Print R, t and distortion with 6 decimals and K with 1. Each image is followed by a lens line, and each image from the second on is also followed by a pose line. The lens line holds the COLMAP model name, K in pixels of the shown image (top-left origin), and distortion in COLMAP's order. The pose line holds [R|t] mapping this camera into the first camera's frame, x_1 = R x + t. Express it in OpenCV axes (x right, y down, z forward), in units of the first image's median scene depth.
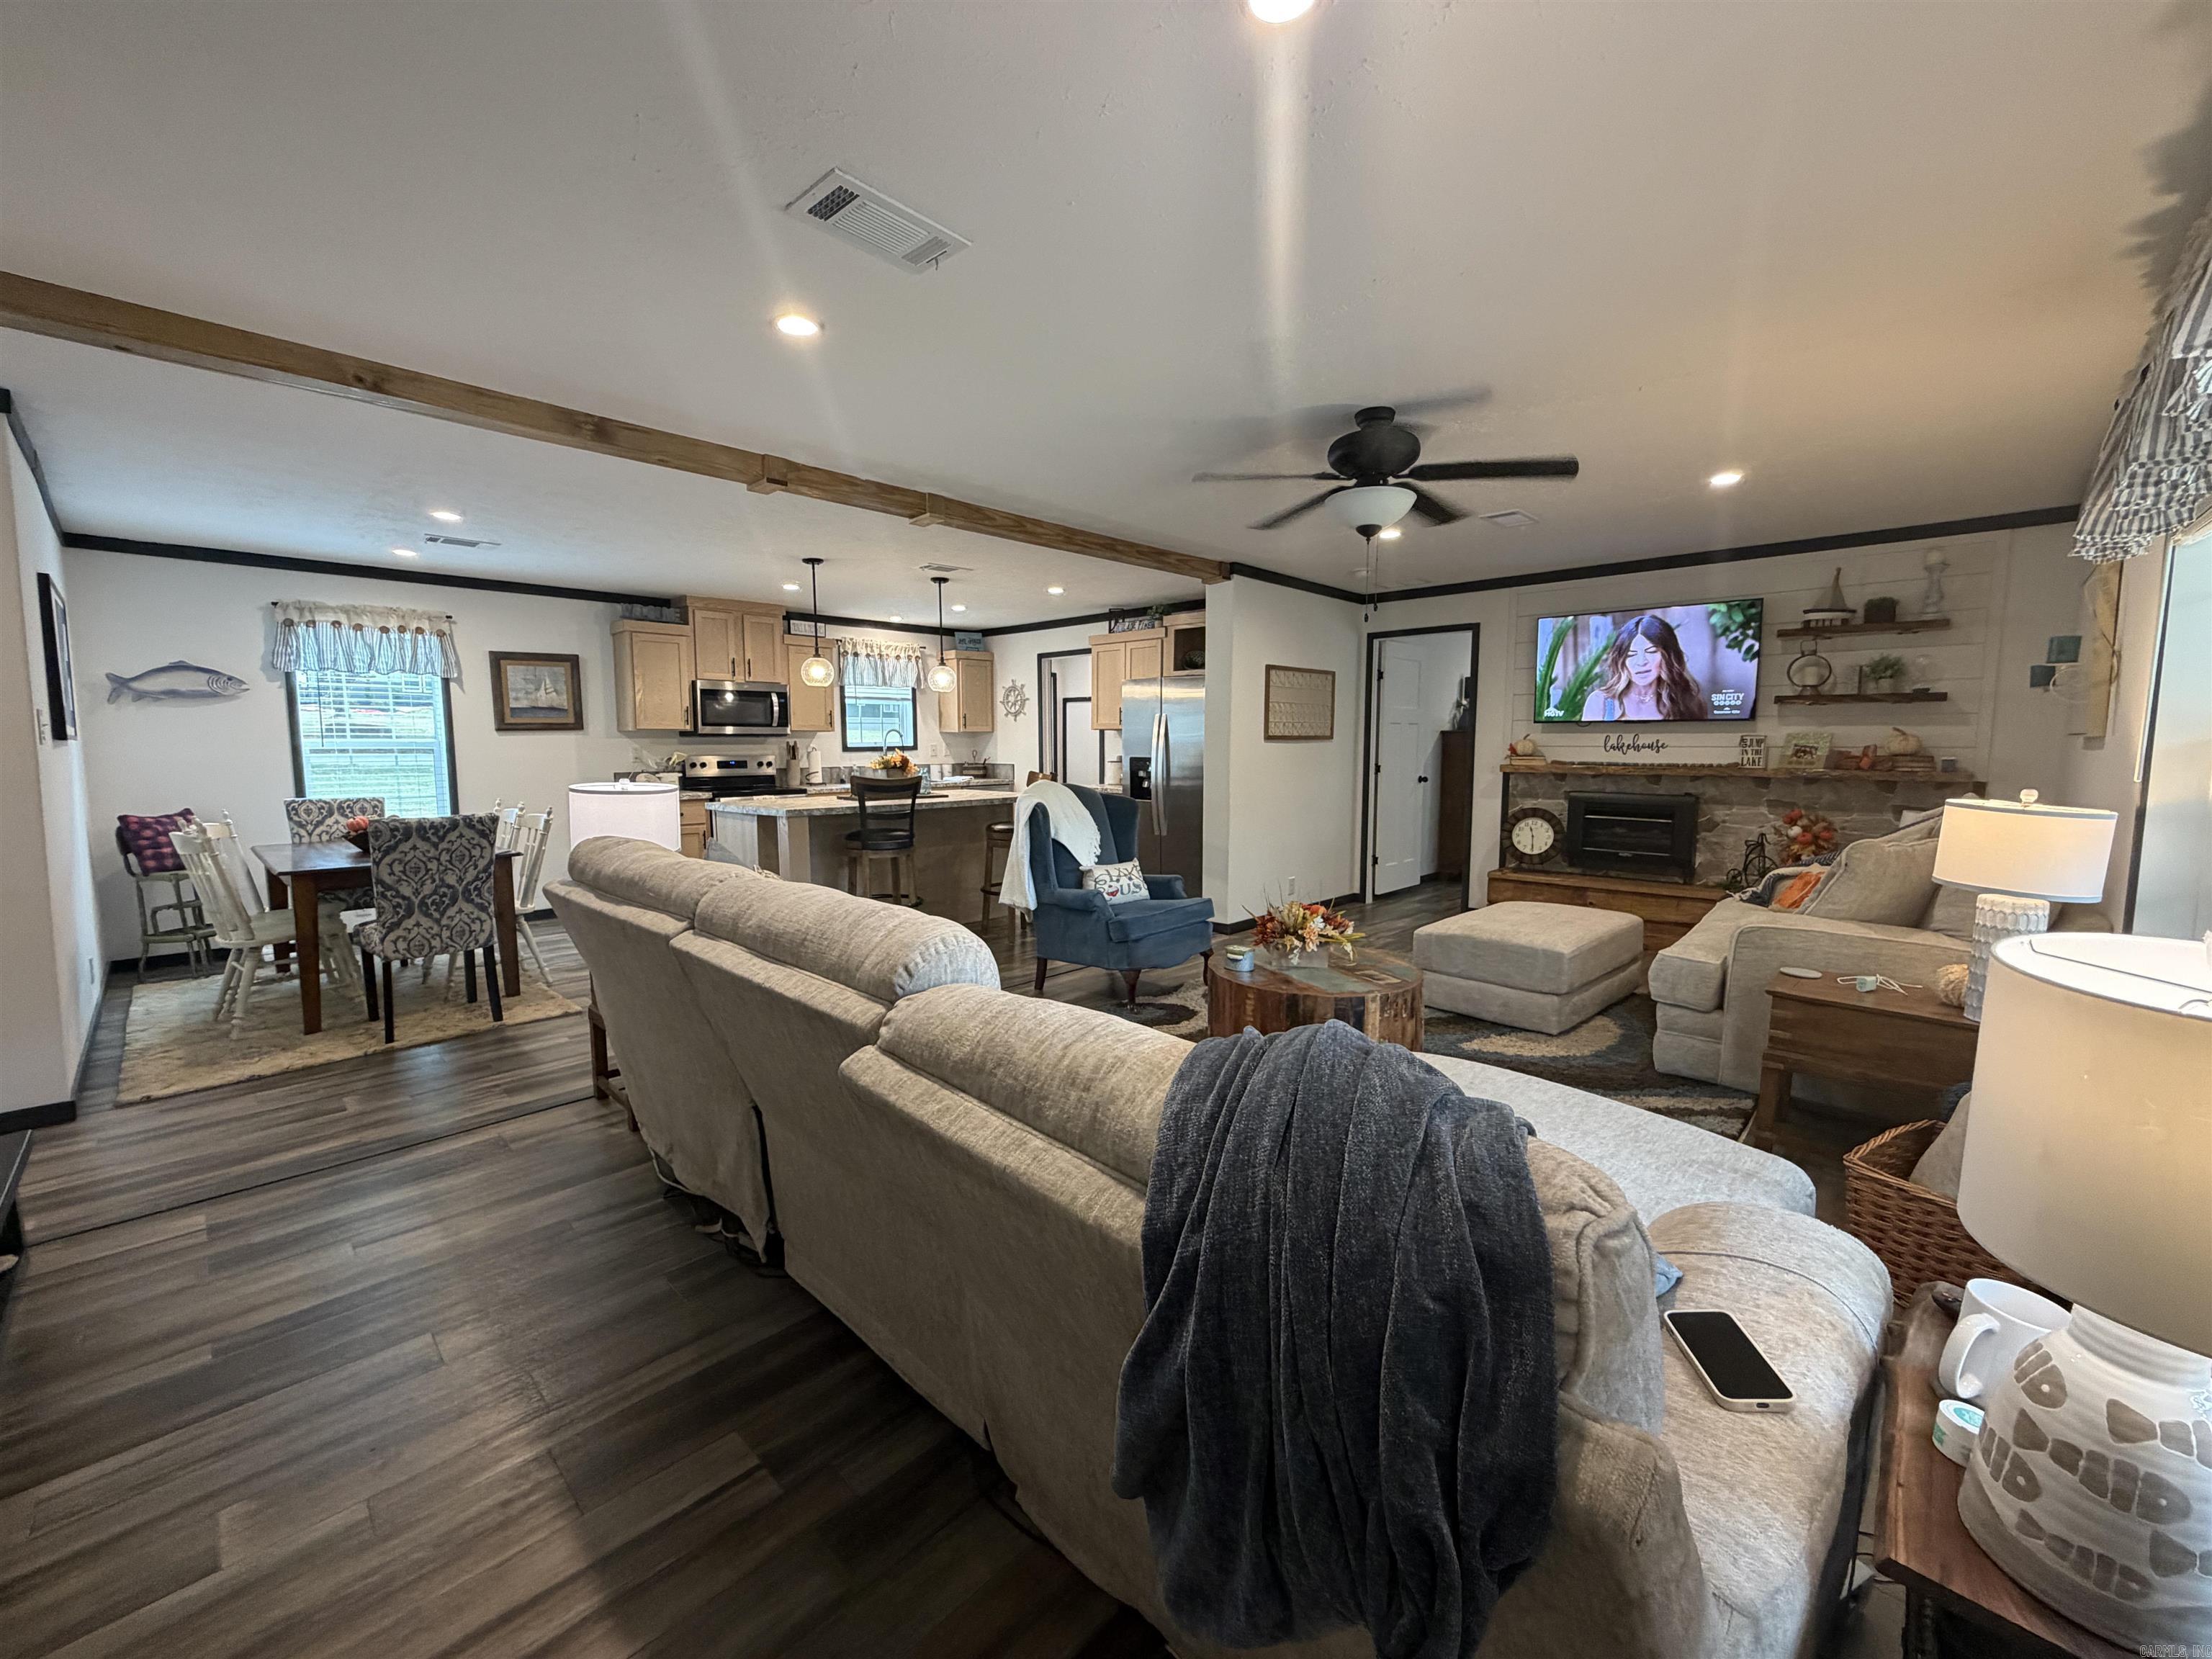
lens RADIAL K [[886.8, 0, 1097.3], [0, 886.8, 828.5], [0, 0, 1]] dist [0.001245, -0.000053]
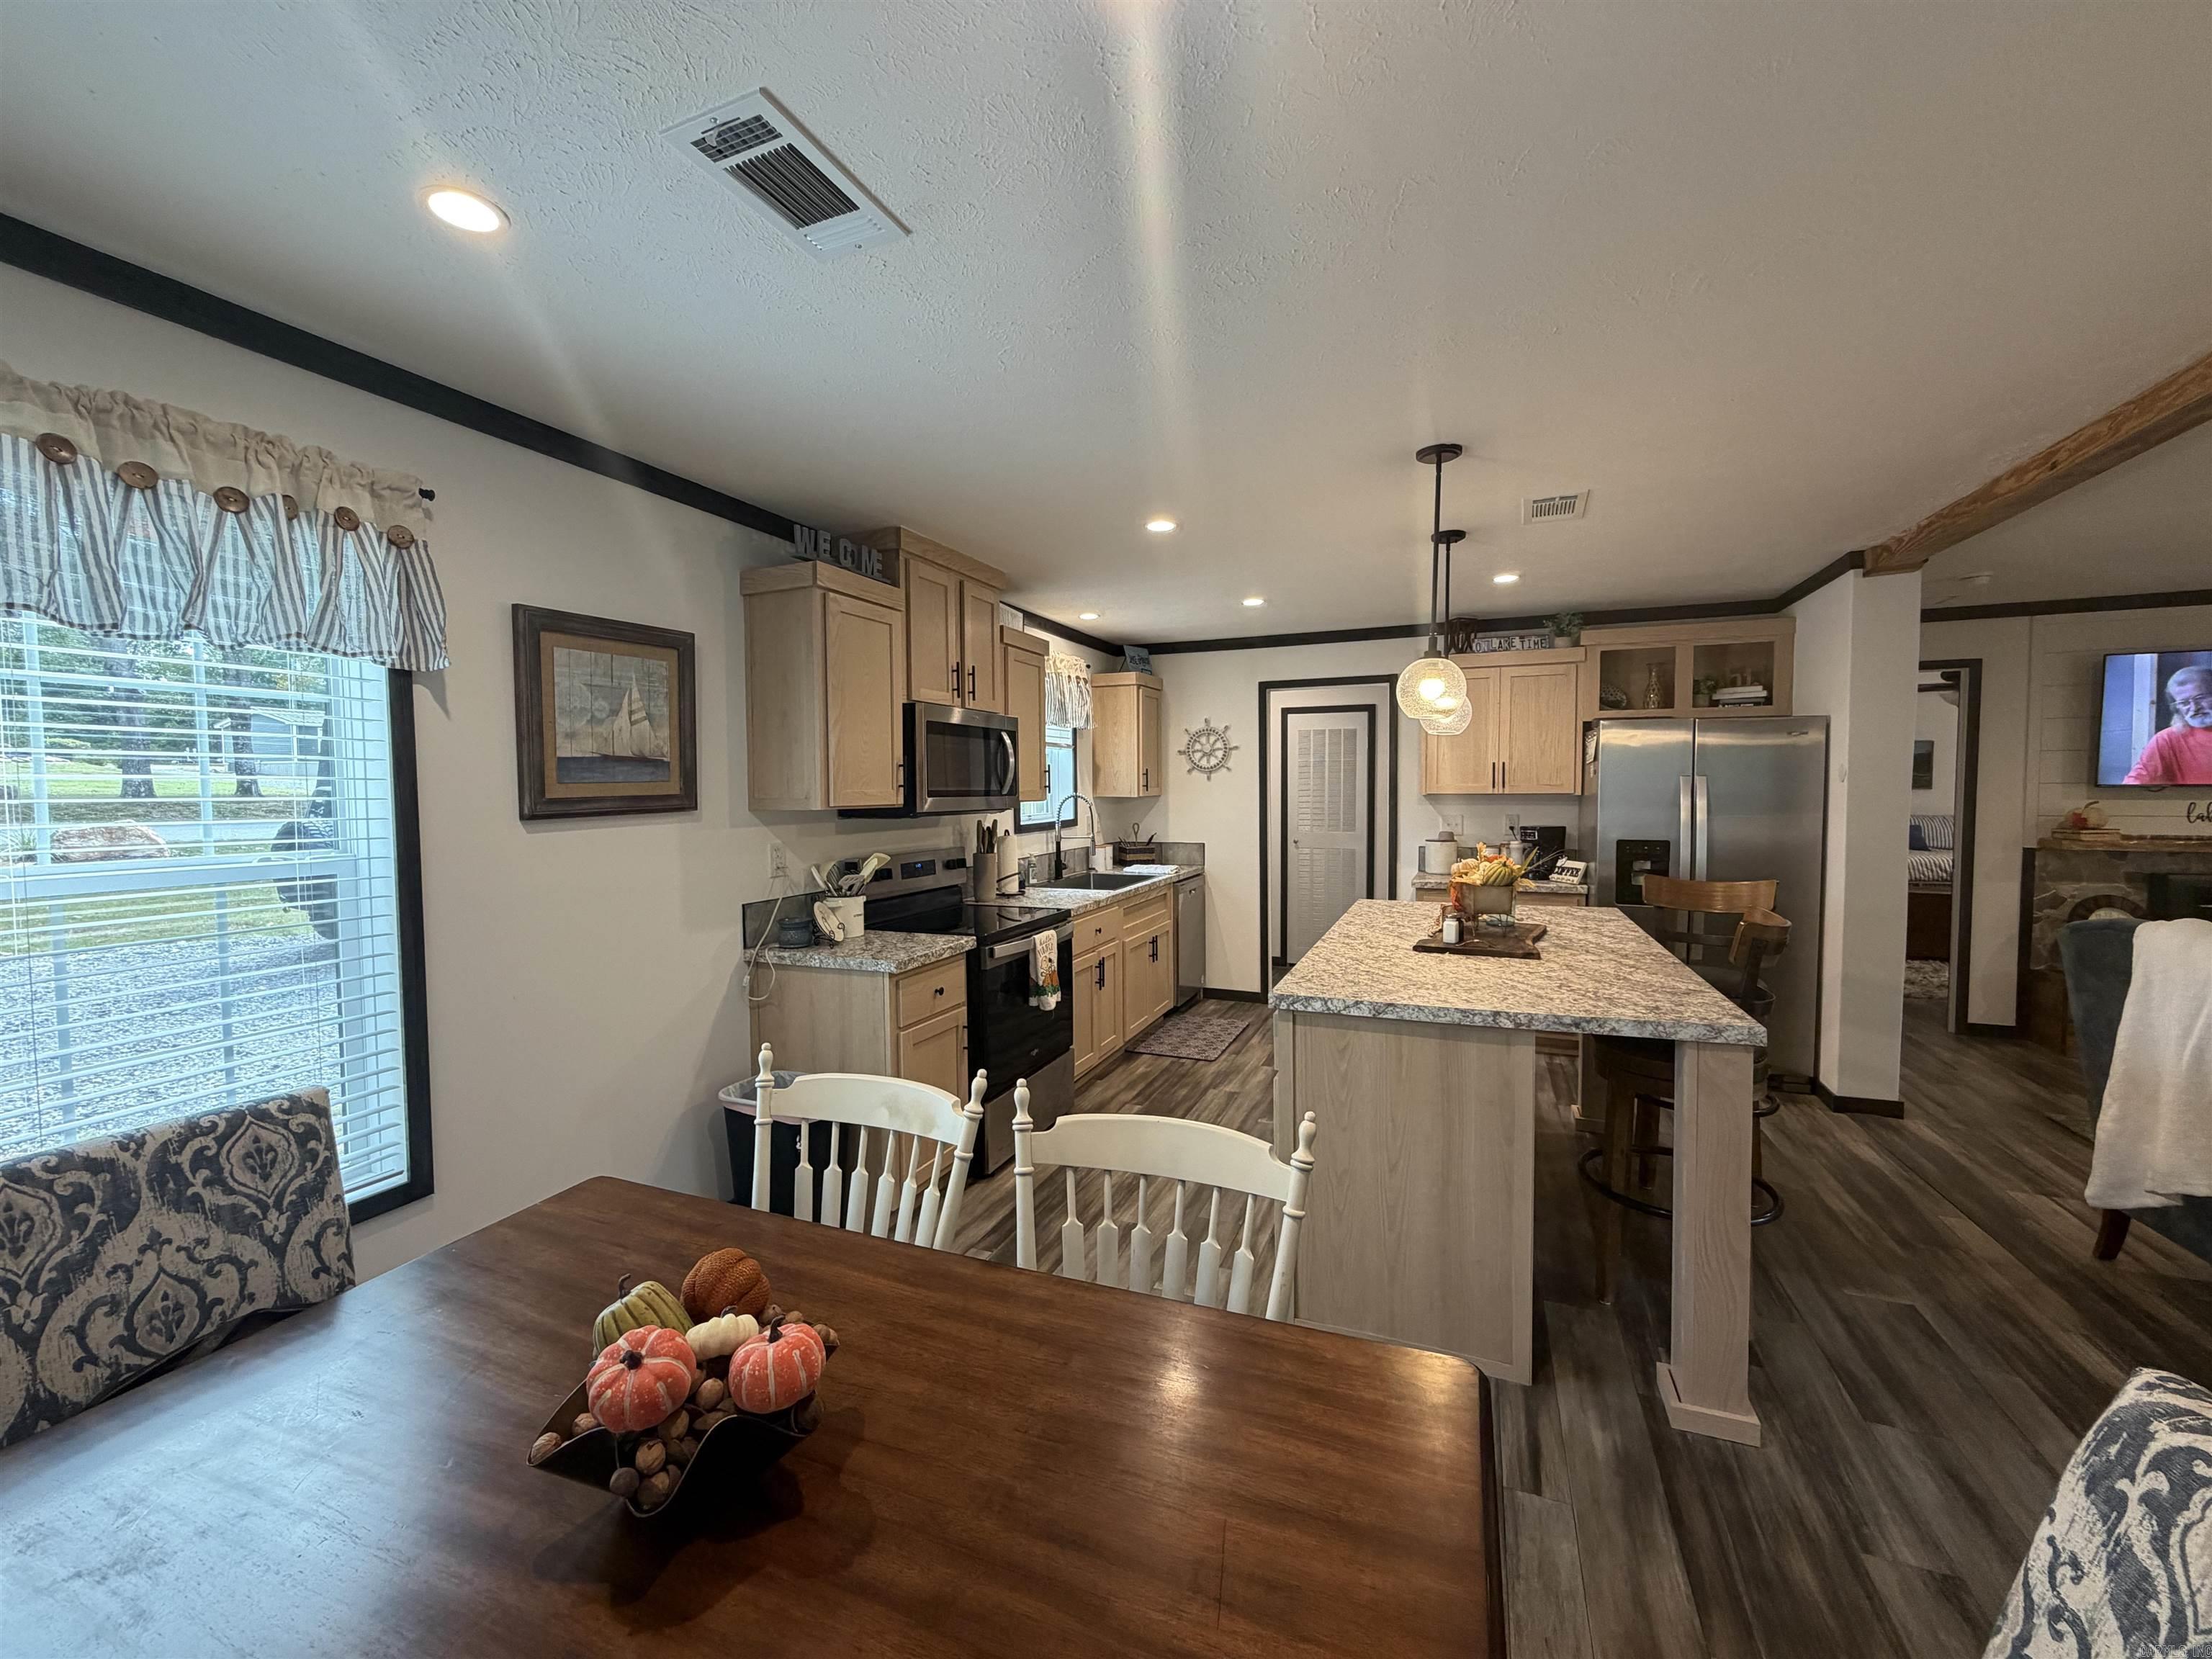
lens RADIAL K [[886.8, 0, 1096.4], [0, 886.8, 825.6], [0, 0, 1]] dist [0.001245, -0.000053]
pose [[0.929769, -0.020926, 0.367549, -0.633708], [0.042122, 0.997873, -0.049742, -0.085037], [-0.365727, 0.061731, 0.928673, 0.610848]]
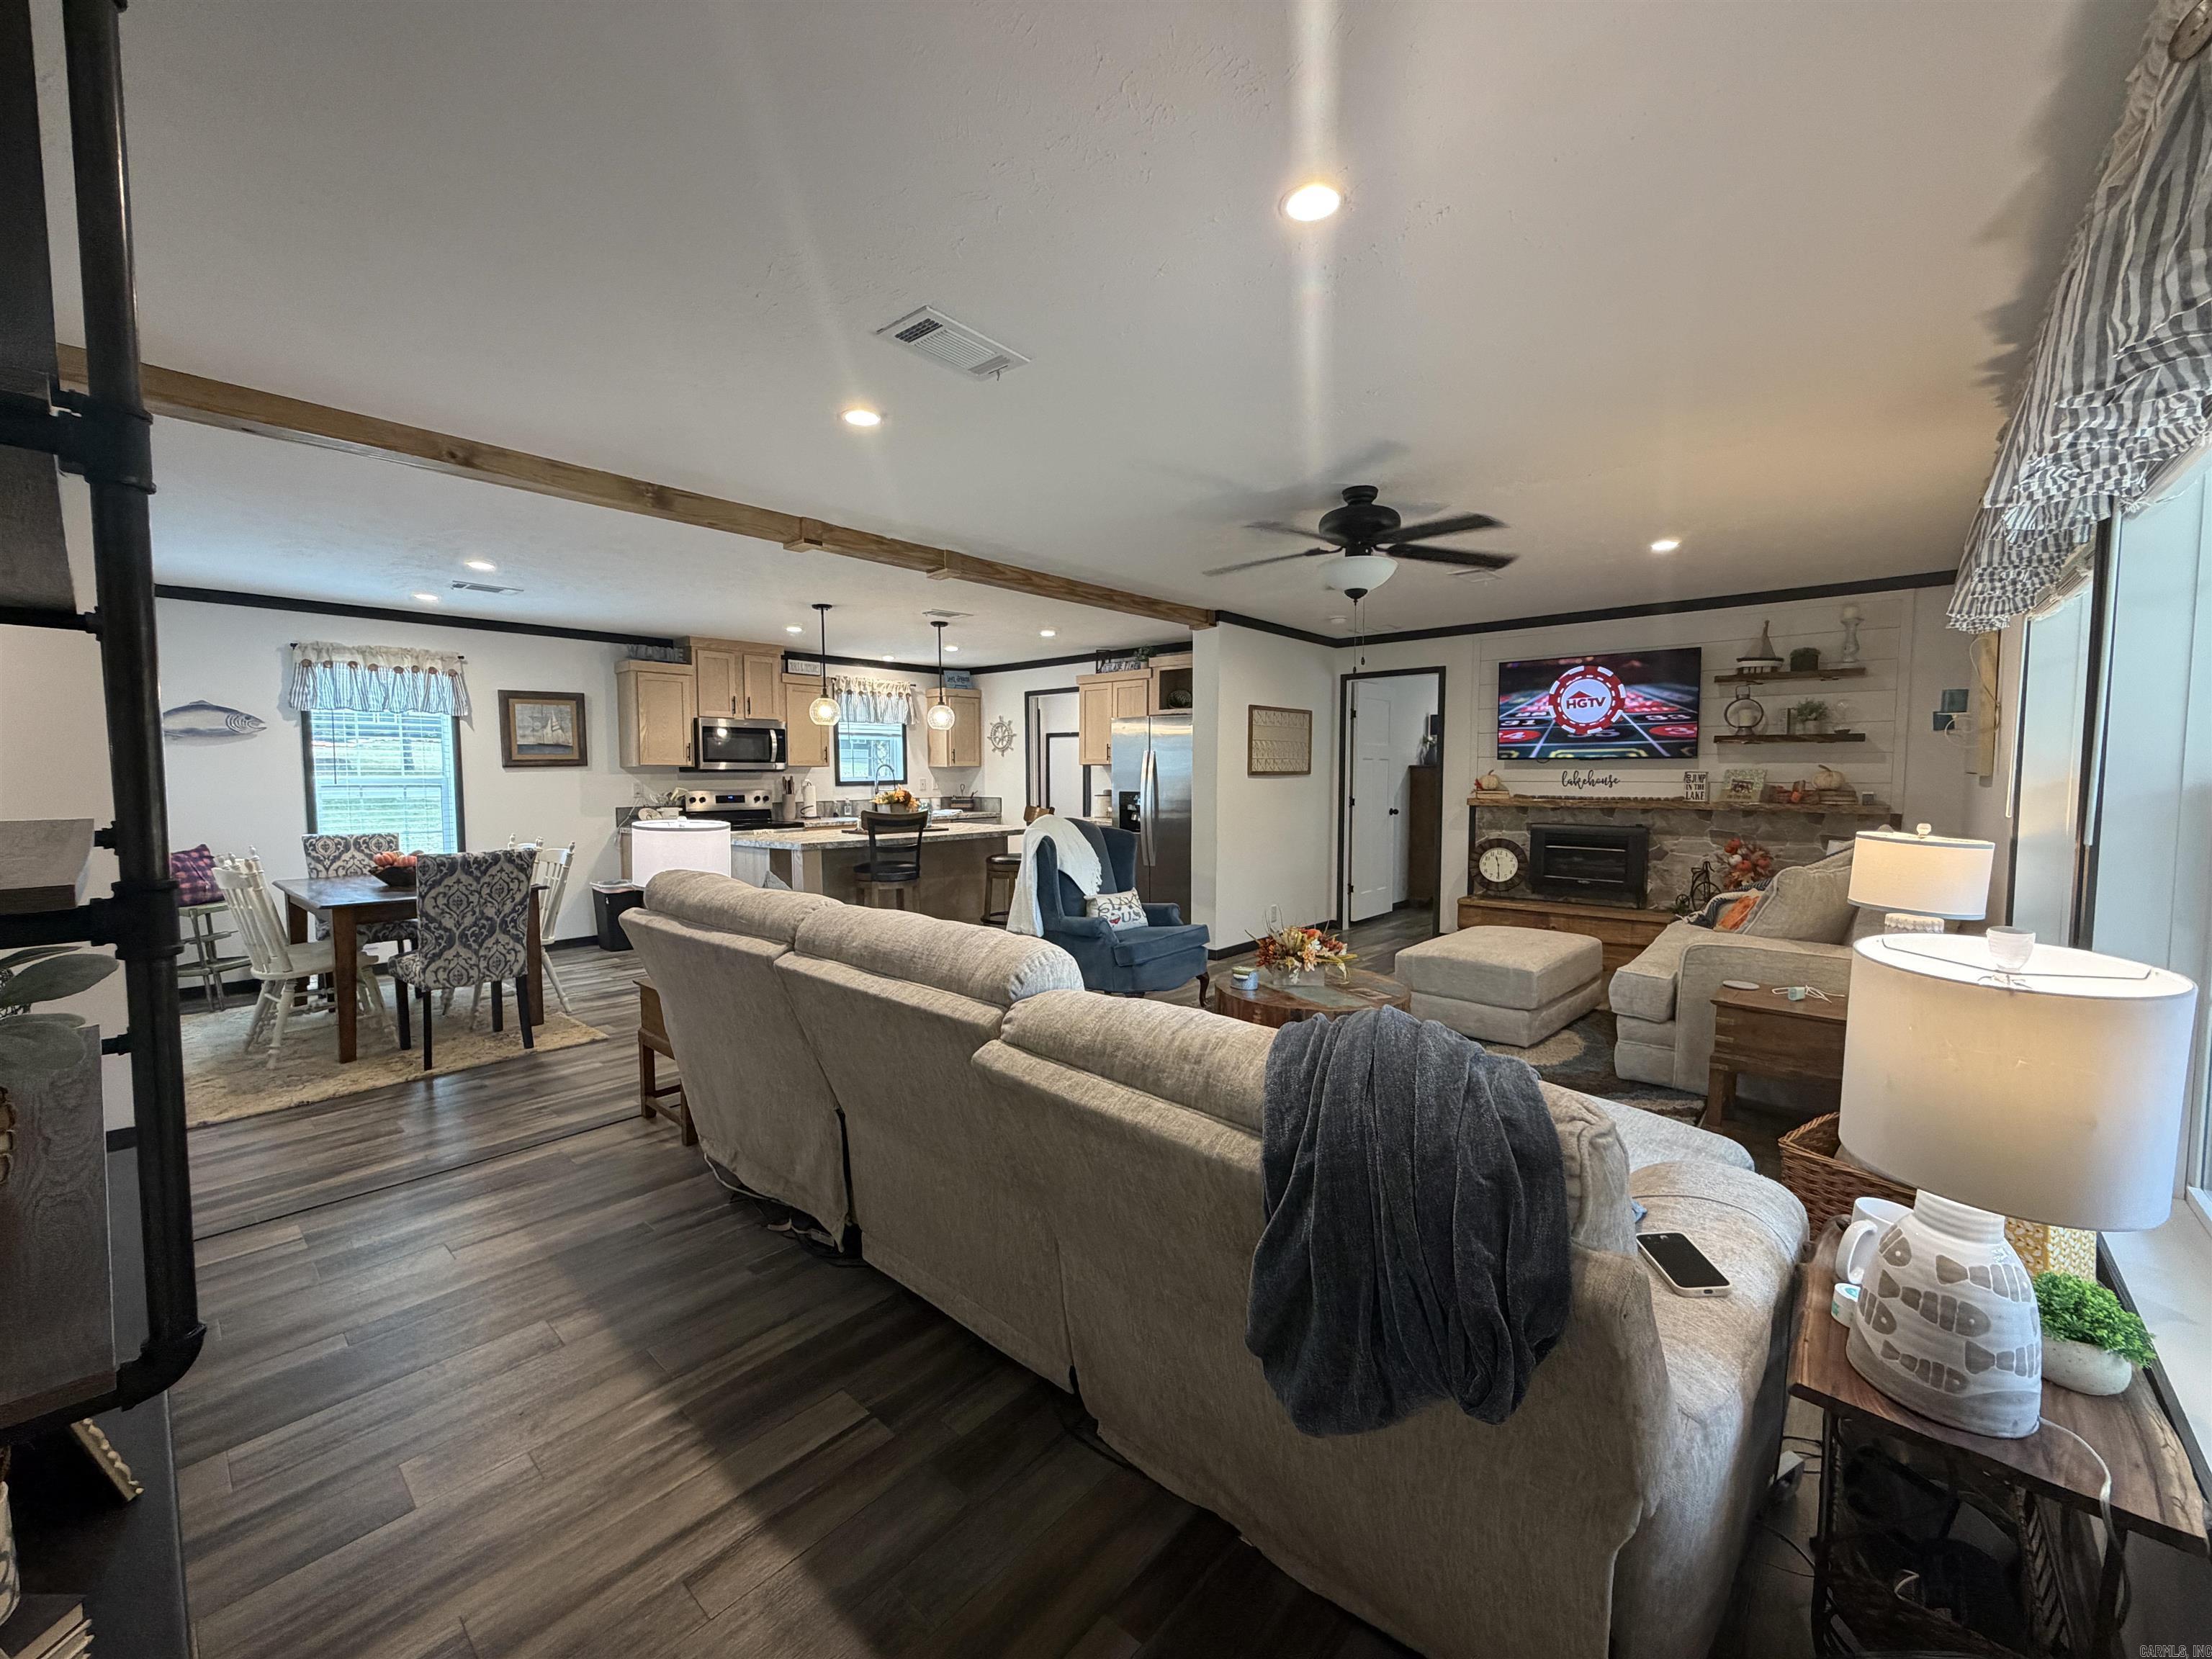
lens RADIAL K [[886.8, 0, 1097.2], [0, 886.8, 828.7], [0, 0, 1]] dist [0.001245, -0.000053]
pose [[0.999217, -0.003382, 0.039409, -0.034999], [0.004731, 0.999404, -0.034184, -0.000910], [-0.039270, 0.034344, 0.998638, -0.051325]]
